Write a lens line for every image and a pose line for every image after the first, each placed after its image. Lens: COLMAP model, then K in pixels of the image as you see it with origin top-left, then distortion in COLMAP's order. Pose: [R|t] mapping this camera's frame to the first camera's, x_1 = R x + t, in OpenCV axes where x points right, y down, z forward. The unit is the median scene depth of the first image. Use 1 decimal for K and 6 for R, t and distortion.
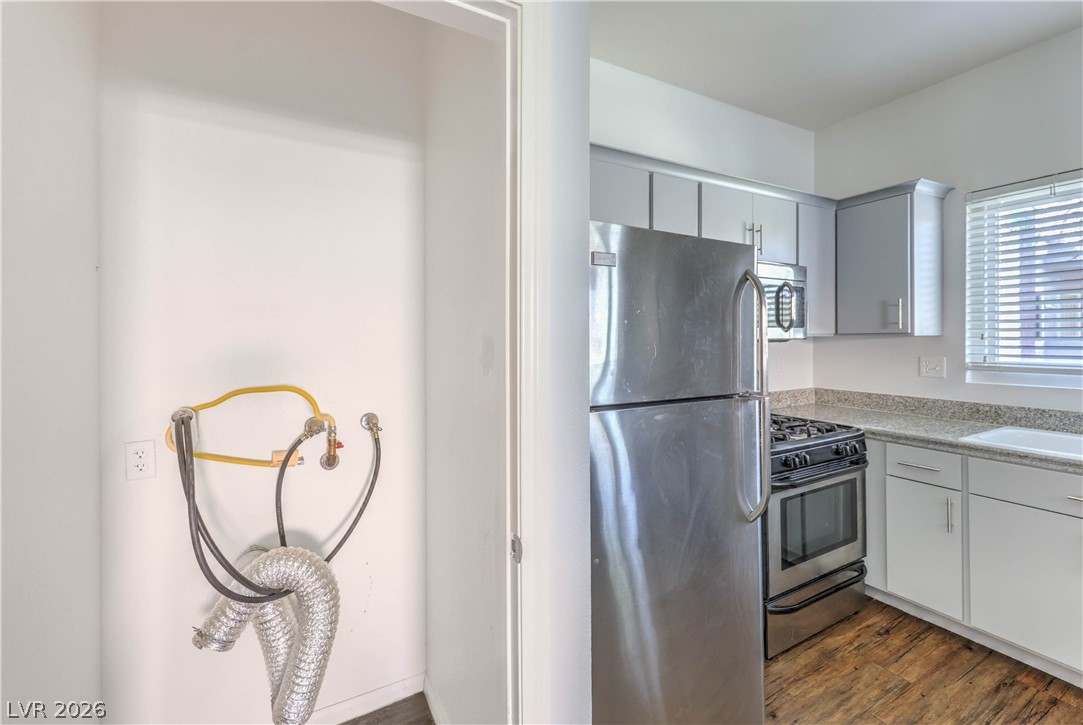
lens RADIAL K [[461.7, 0, 544.4], [0, 461.7, 341.4], [0, 0, 1]] dist [0.012457, 0.000059]
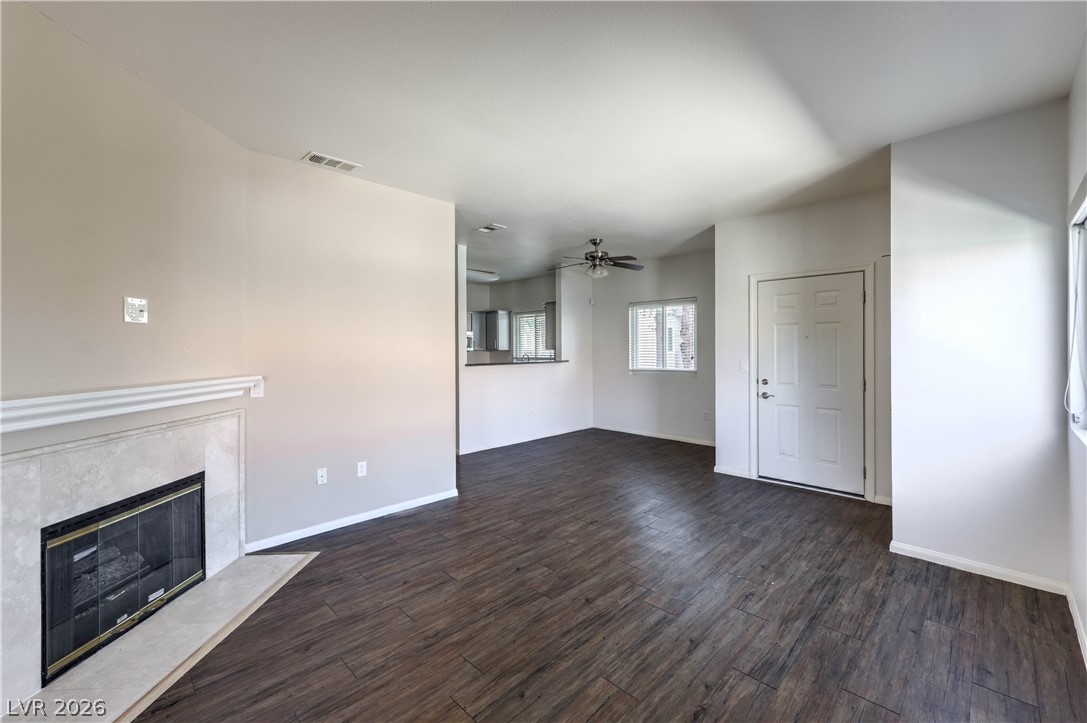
lens RADIAL K [[447.8, 0, 550.8], [0, 447.8, 343.9], [0, 0, 1]] dist [0.007576, -0.000040]
pose [[0.964394, 0.006803, 0.264383, 0.230366], [-0.001625, 0.999803, -0.019800, 0.010468], [-0.264466, 0.018665, 0.964214, -2.678745]]
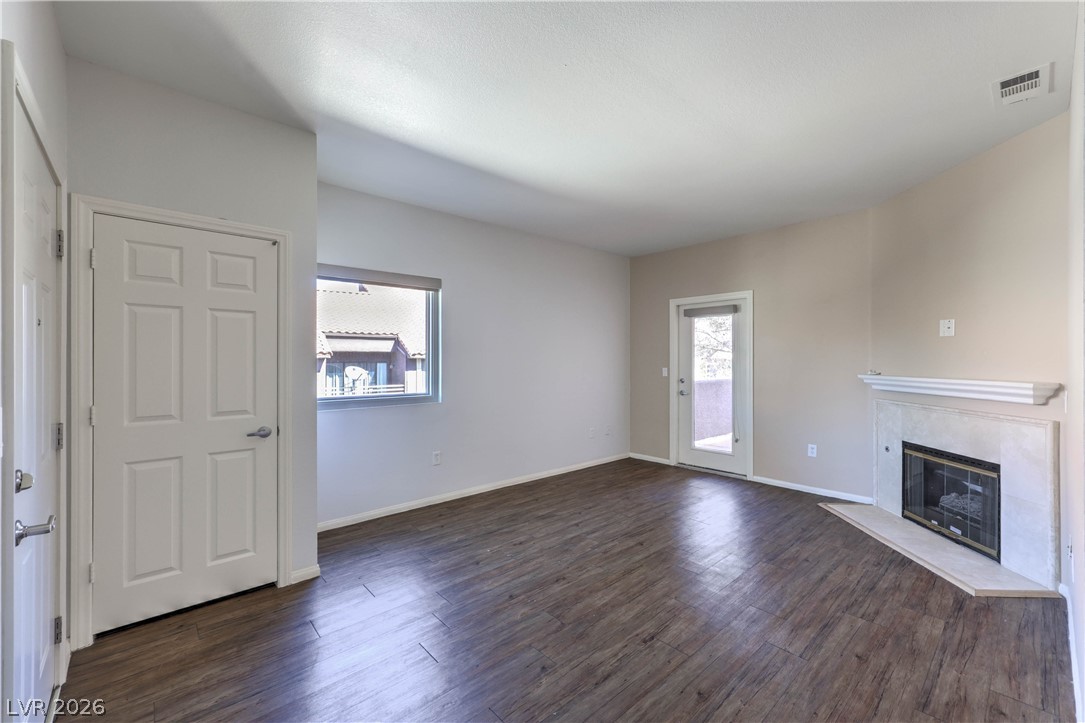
lens RADIAL K [[450.5, 0, 542.5], [0, 450.5, 361.5], [0, 0, 1]] dist [0.010429, 0.000005]
pose [[-0.978567, 0.012983, -0.205520, 1.115653], [0.010269, 0.999846, 0.014266, -0.003328], [0.205674, 0.011849, -0.978549, -0.524006]]
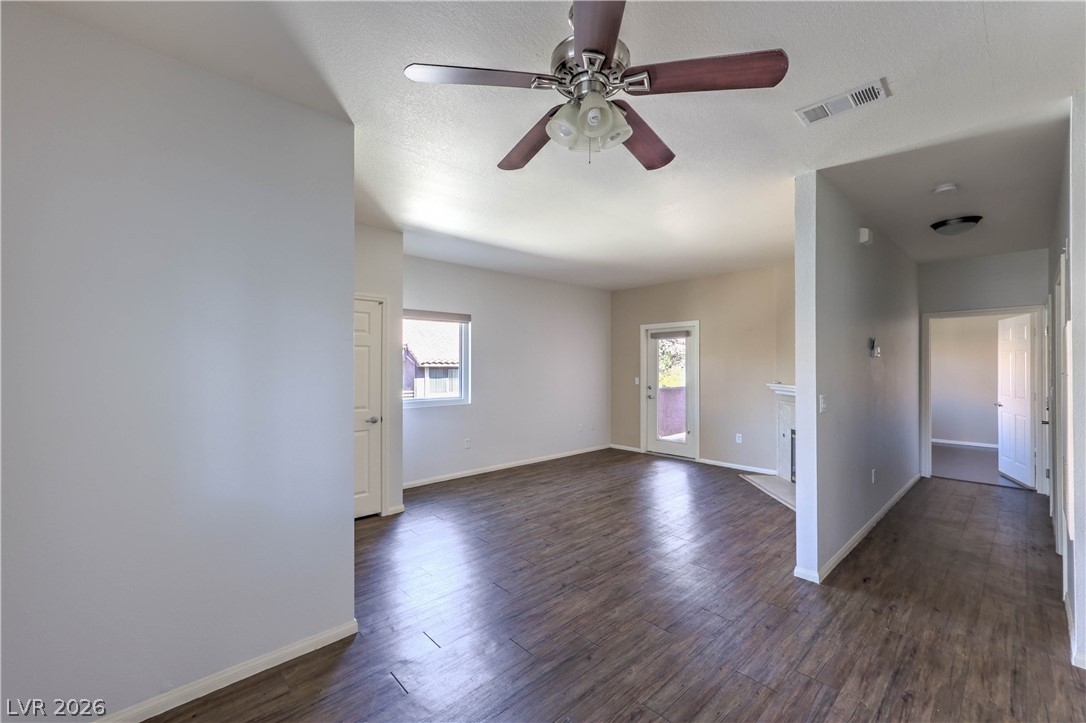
lens RADIAL K [[448.3, 0, 545.3], [0, 448.3, 364.7], [0, 0, 1]] dist [0.013859, -0.000216]
pose [[-0.975298, 0.011133, -0.220614, 1.276762], [0.009657, 0.999923, 0.007768, -0.046118], [0.220683, 0.005446, -0.975330, 0.112482]]
